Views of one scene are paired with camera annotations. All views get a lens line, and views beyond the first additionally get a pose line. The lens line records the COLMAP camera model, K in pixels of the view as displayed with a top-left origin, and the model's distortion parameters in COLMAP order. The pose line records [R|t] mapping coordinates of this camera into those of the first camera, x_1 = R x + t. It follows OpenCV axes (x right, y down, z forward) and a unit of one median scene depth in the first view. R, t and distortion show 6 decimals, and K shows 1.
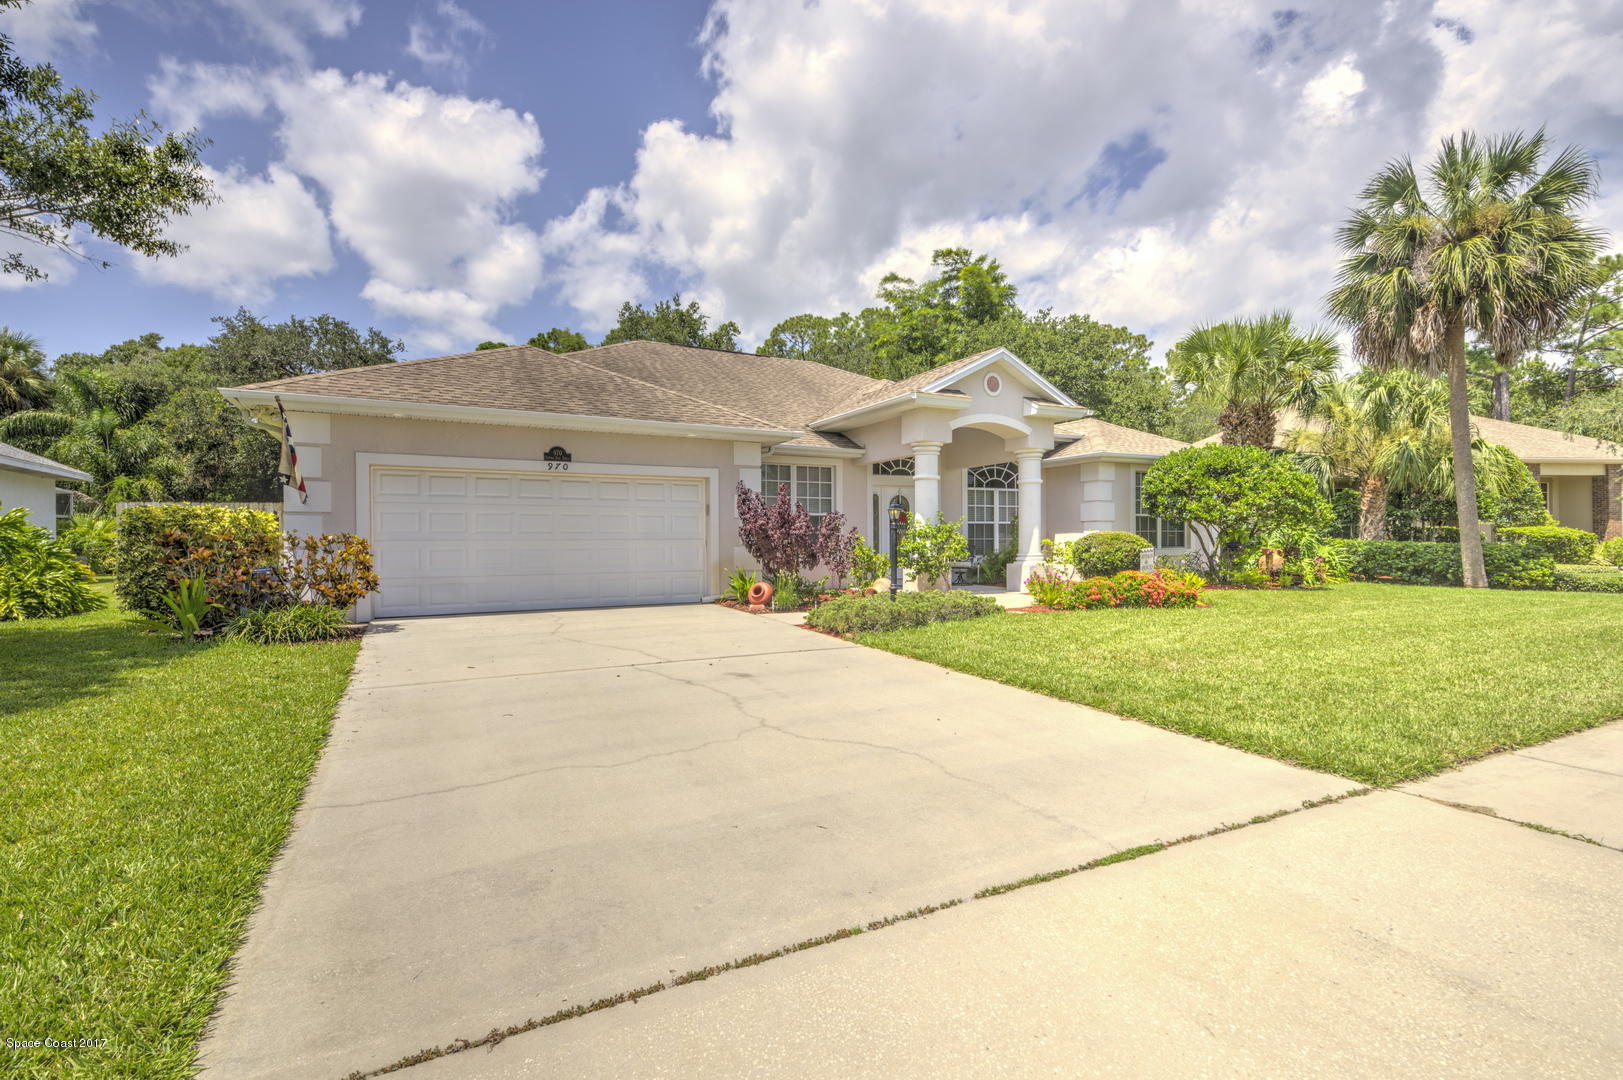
lens RADIAL K [[780.0, 0, 811.5], [0, 780.0, 540.0], [0, 0, 1]] dist [0.034760, -0.000121]
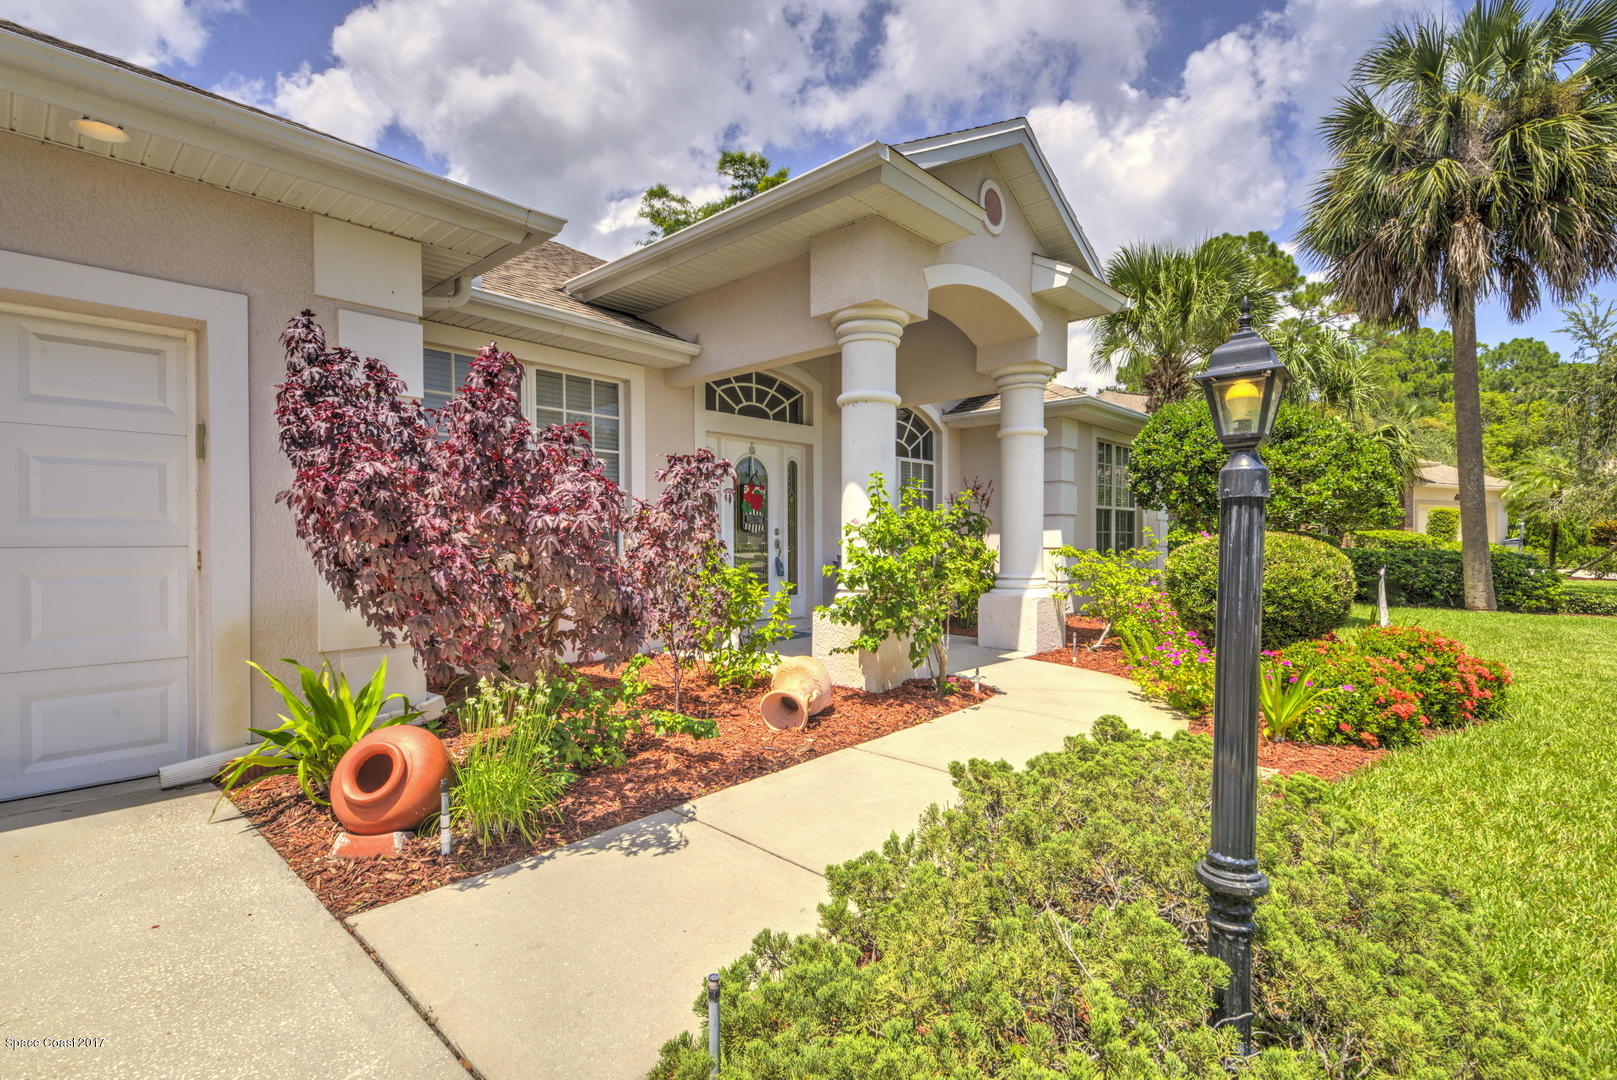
lens RADIAL K [[777.1, 0, 808.5], [0, 777.1, 540.0], [0, 0, 1]] dist [0.034760, -0.000121]
pose [[0.944560, 0.003941, 0.328315, -0.016905], [-0.003532, 0.999992, -0.001843, -0.003244], [-0.328320, 0.000581, 0.944566, 0.526103]]
